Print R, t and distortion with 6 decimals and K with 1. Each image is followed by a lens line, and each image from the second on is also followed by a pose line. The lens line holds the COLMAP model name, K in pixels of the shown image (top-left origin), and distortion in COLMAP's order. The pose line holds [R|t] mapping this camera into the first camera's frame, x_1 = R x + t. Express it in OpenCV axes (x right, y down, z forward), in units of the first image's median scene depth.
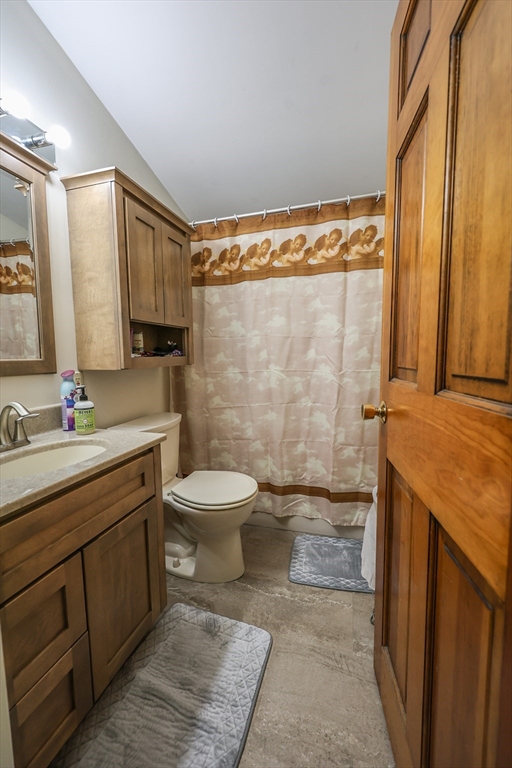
lens RADIAL K [[311.4, 0, 258.6], [0, 311.4, 384.6], [0, 0, 1]] dist [-0.001300, 0.000288]
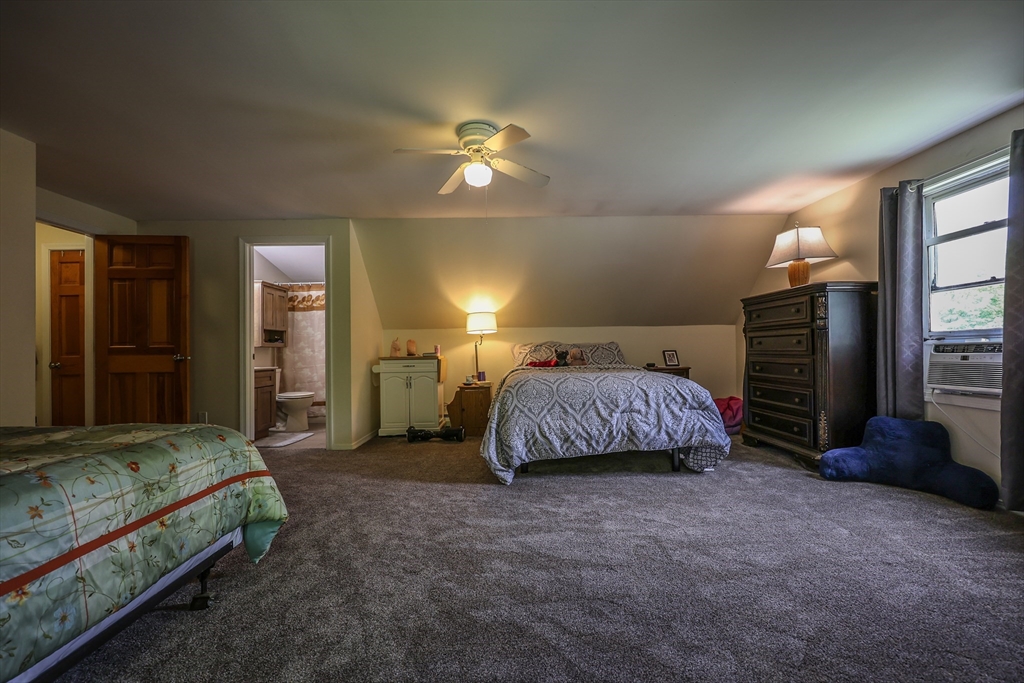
lens RADIAL K [[415.2, 0, 505.6], [0, 415.2, 345.8], [0, 0, 1]] dist [-0.001300, 0.000288]
pose [[0.956419, 0.008726, 0.291867, 0.403593], [0.017550, 0.996028, -0.087289, 0.209397], [-0.291470, 0.088608, 0.952467, -2.230199]]
